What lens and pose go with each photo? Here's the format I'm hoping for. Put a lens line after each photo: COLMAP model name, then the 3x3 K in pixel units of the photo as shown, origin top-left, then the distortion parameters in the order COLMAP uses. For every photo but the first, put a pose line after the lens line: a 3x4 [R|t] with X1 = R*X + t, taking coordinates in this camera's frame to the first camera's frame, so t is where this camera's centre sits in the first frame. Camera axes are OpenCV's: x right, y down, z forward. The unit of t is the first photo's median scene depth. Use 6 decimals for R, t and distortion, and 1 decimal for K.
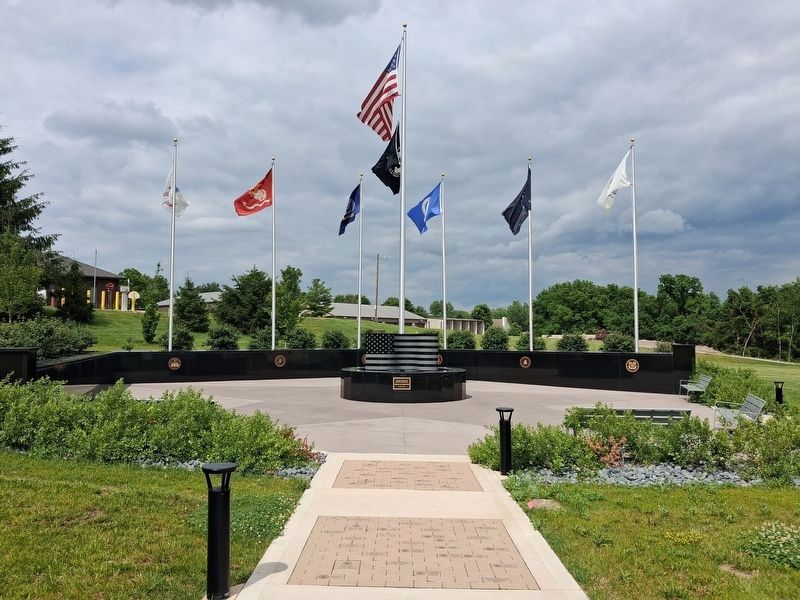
lens RADIAL K [[630.3, 0, 399.2], [0, 630.3, 300.5], [0, 0, 1]] dist [0.000914, 0.000194]
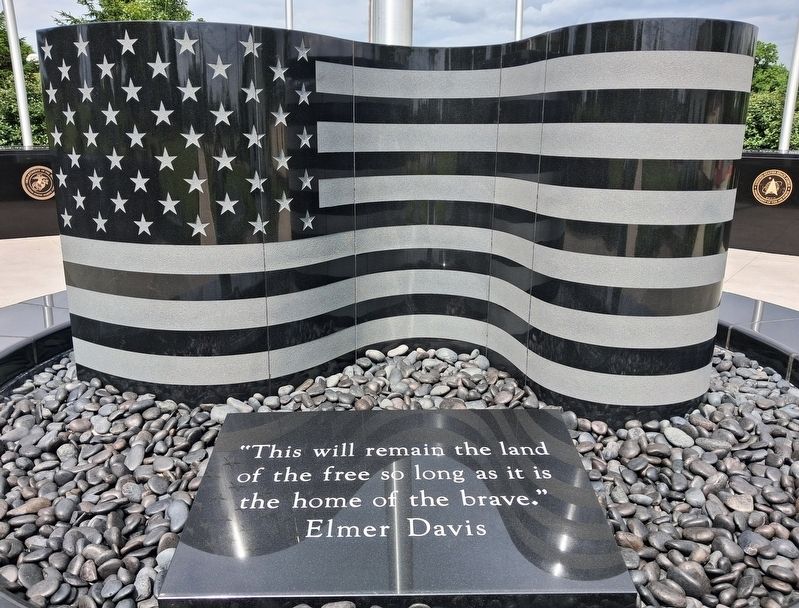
lens RADIAL K [[661.4, 0, 399.2], [0, 661.4, 304.1], [0, 0, 1]] dist [-0.001366, -0.000136]
pose [[0.999947, 0.004213, -0.009427, 0.007262], [-0.000938, 0.946243, 0.323456, 0.059260], [0.010283, -0.323430, 0.946196, 0.885726]]
